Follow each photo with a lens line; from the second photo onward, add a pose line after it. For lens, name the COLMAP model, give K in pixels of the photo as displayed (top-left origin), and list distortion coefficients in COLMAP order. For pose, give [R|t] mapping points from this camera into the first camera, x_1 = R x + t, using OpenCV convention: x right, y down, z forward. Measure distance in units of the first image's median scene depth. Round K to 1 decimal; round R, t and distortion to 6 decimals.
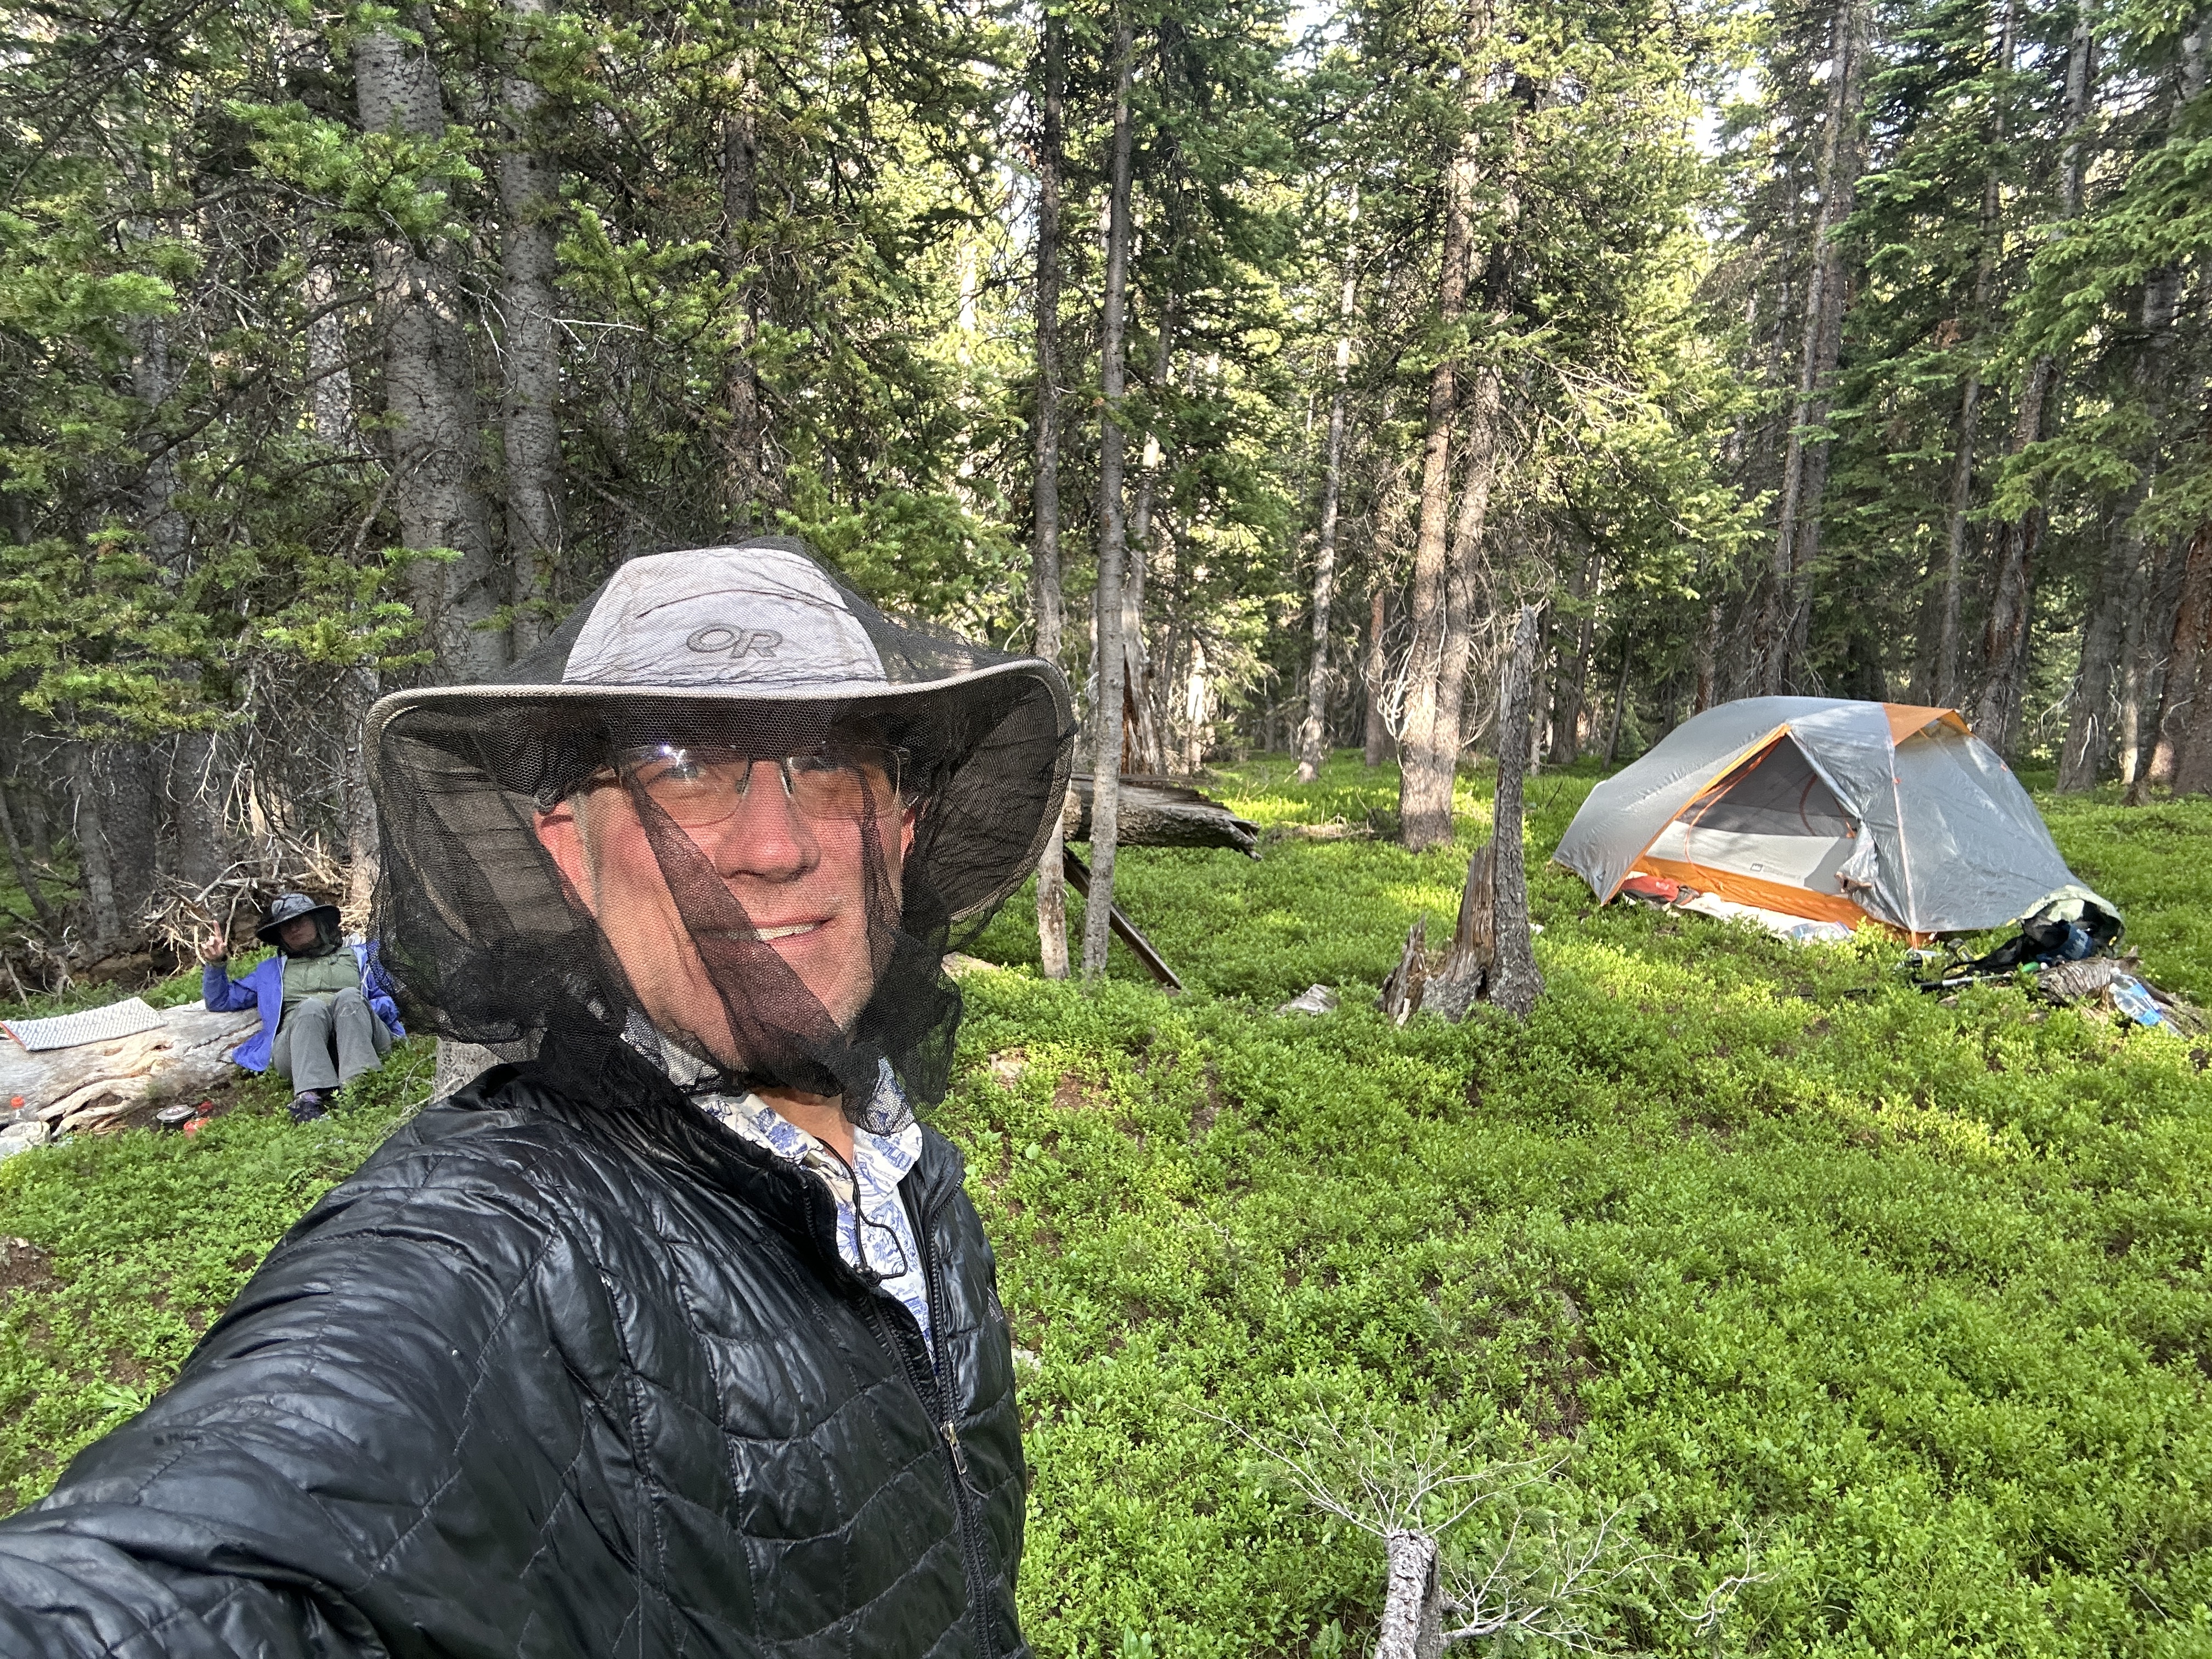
lens RADIAL K [[1666.8, 0, 1020.8], [0, 1666.8, 832.5], [0, 0, 1]] dist [0.108184, -0.183401]
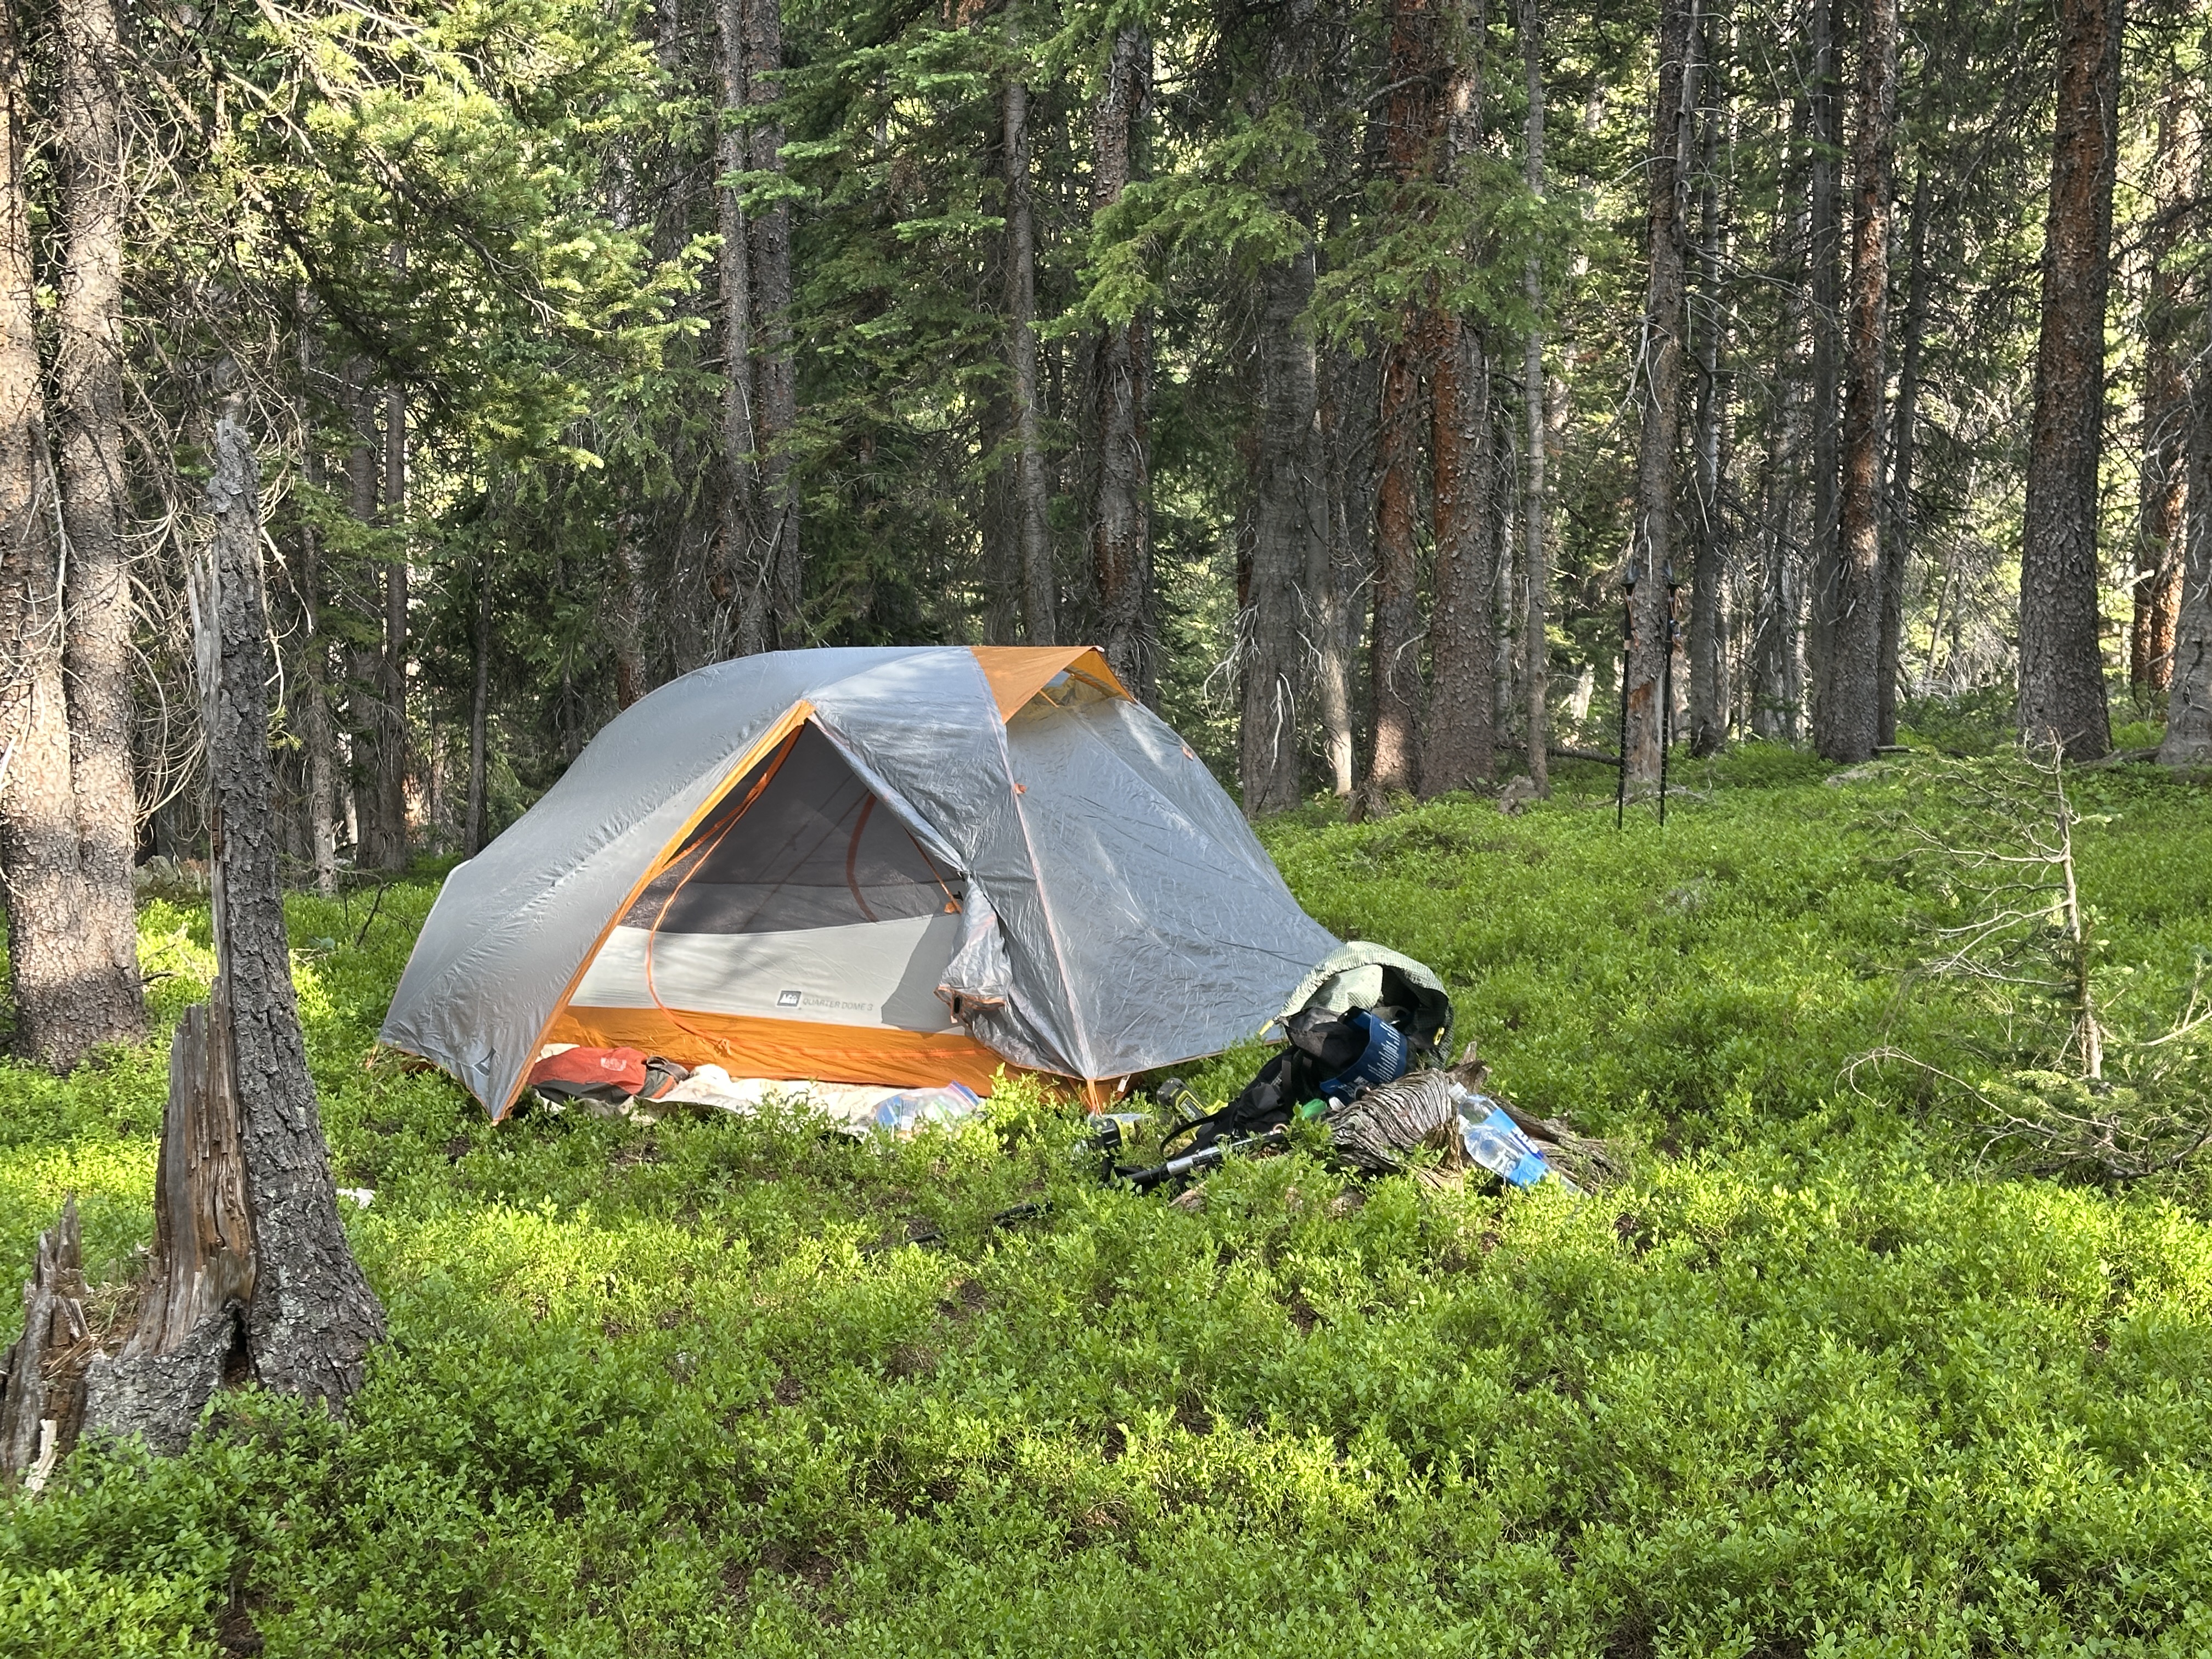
lens RADIAL K [[3077.7, 0, 1106.0], [0, 3077.7, 829.5], [0, 0, 1]] dist [0.132522, -0.014858]
pose [[0.854248, -0.096402, 0.510849, 0.070072], [0.138117, 0.989427, -0.044246, 0.025511], [-0.501182, 0.108354, 0.858531, 0.201464]]
